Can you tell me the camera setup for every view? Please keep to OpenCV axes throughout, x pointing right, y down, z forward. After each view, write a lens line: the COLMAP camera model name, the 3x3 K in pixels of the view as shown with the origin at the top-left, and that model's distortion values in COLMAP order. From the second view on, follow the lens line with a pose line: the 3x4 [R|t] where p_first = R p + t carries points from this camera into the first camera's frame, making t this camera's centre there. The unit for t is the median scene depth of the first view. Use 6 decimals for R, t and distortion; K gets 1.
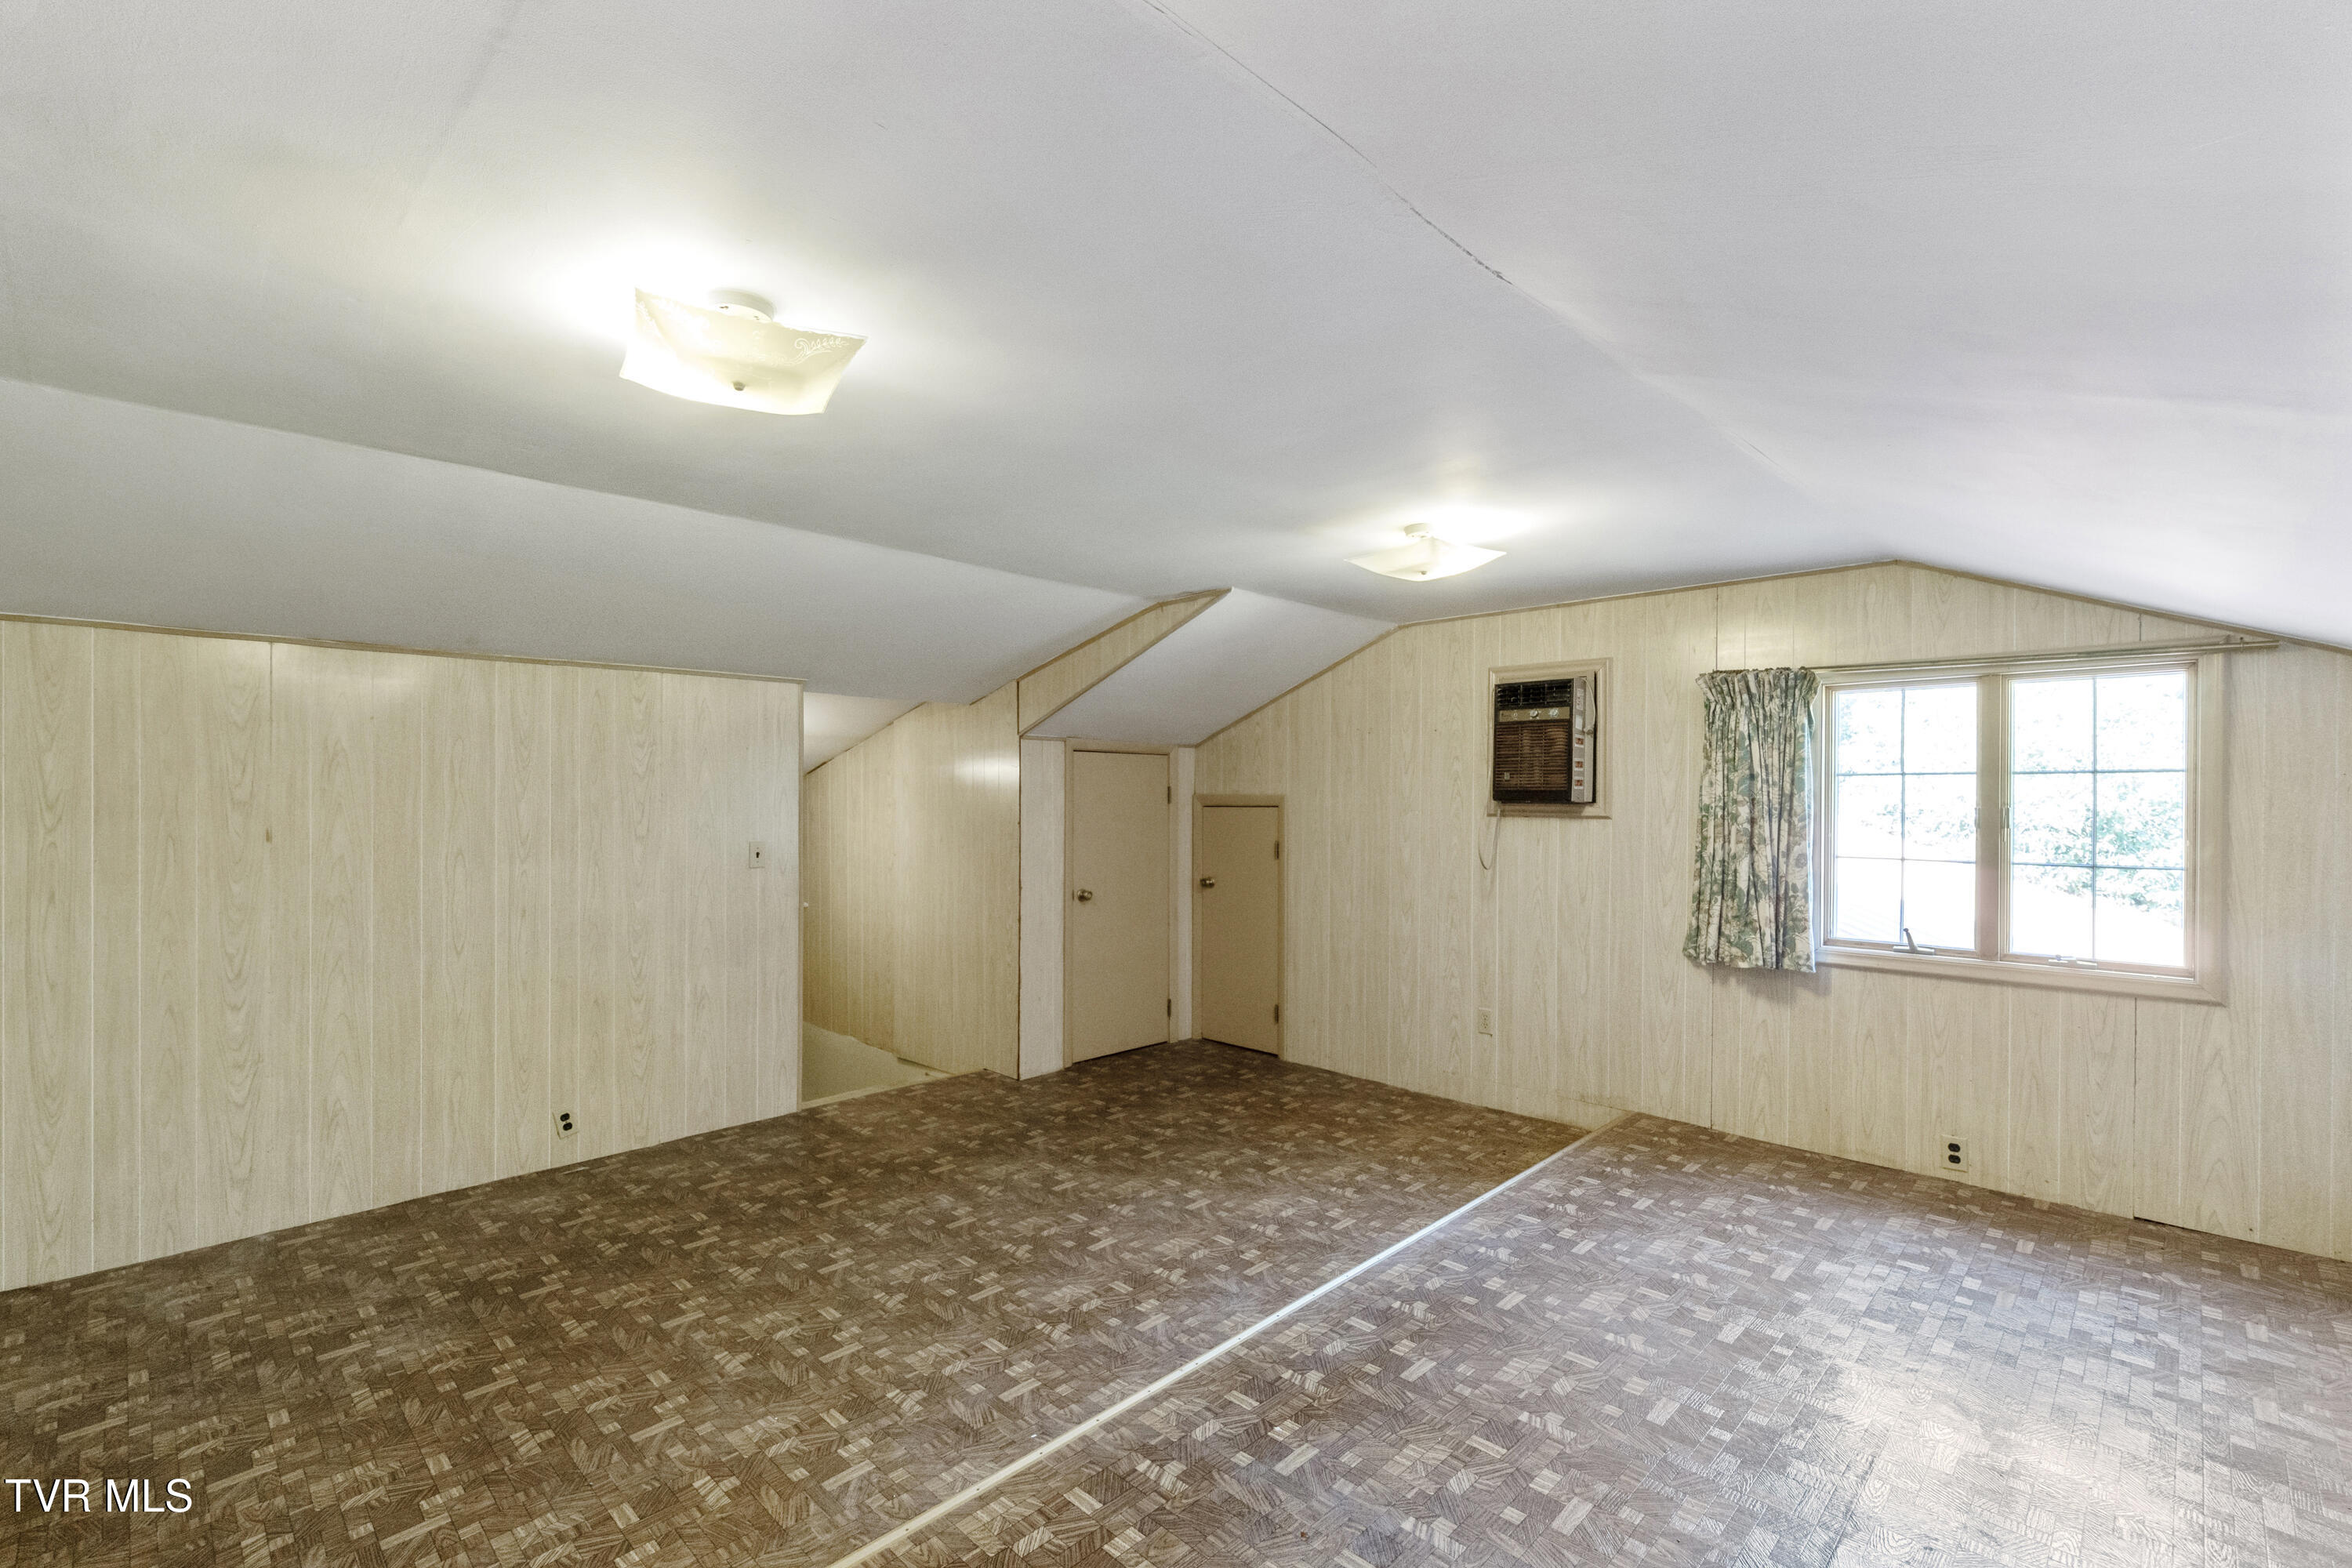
lens RADIAL K [[1028.6, 0, 1175.8], [0, 1028.6, 788.0], [0, 0, 1]] dist [-0.002861, -0.000546]
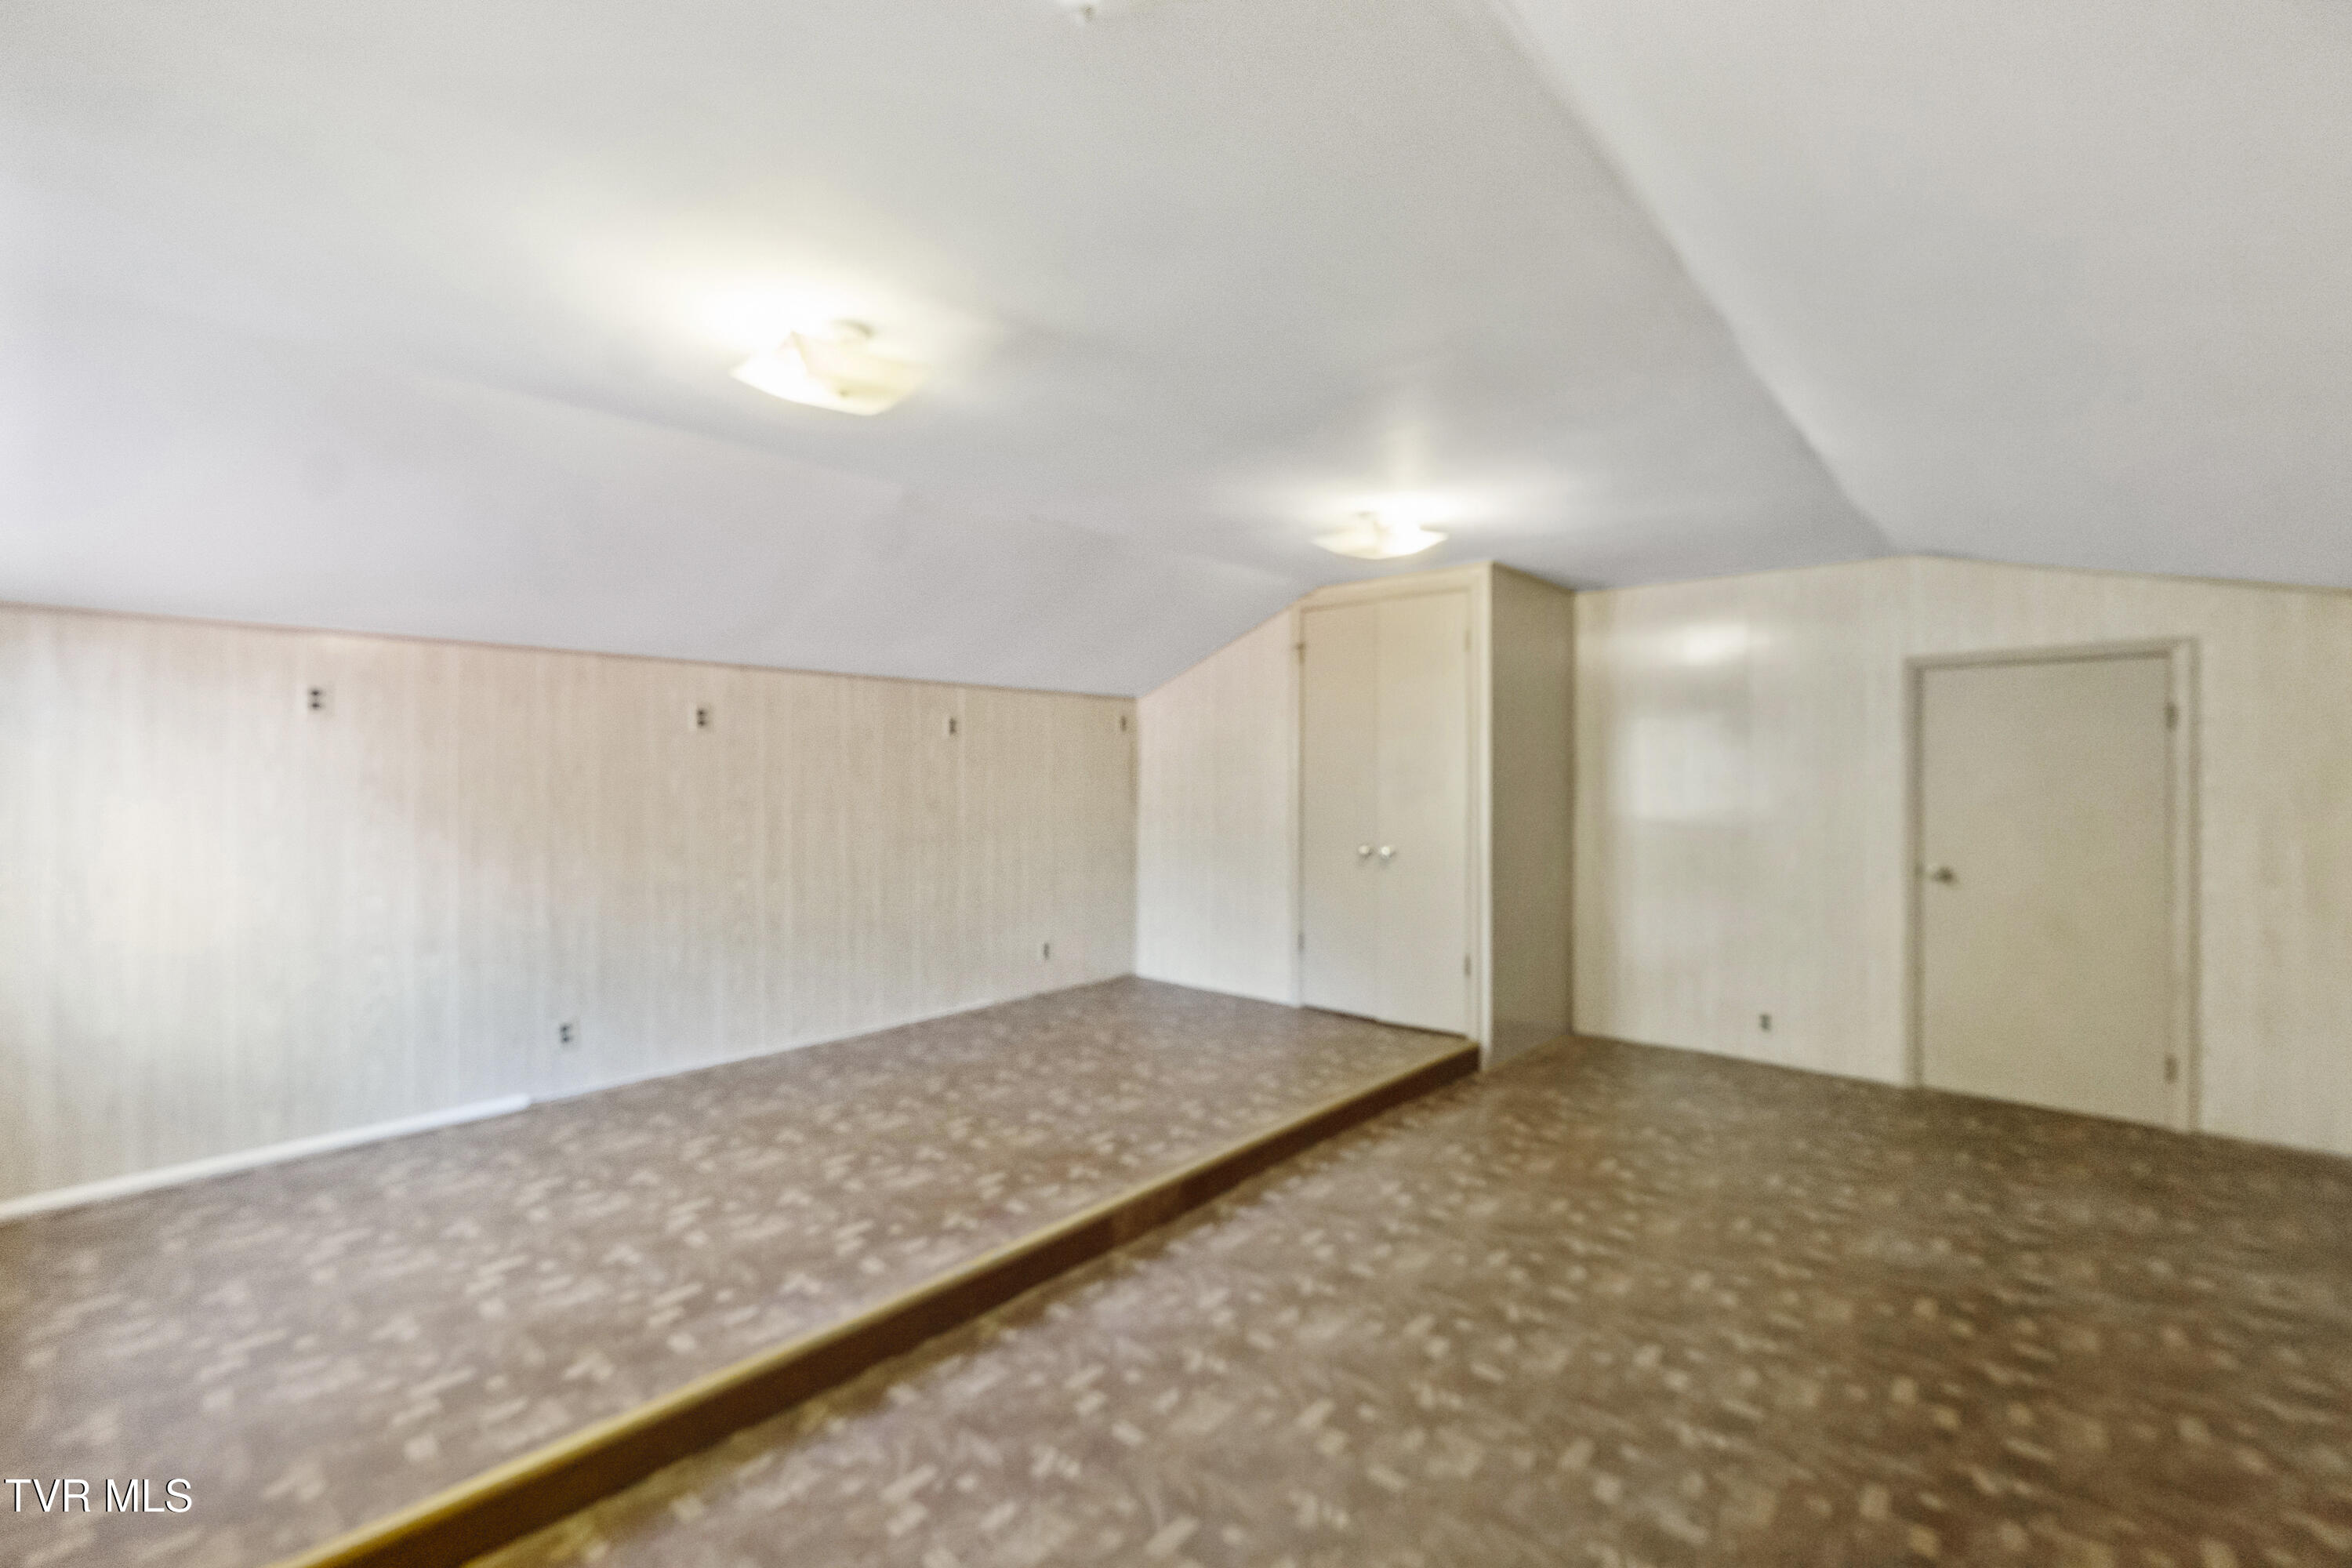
lens RADIAL K [[1028.6, 0, 1176.3], [0, 1028.6, 778.3], [0, 0, 1]] dist [-0.002861, -0.000546]
pose [[-0.998726, -0.005765, -0.050130, 0.052925], [-0.005928, 0.999978, 0.003090, 0.042227], [0.050111, 0.003383, -0.998738, 1.685755]]
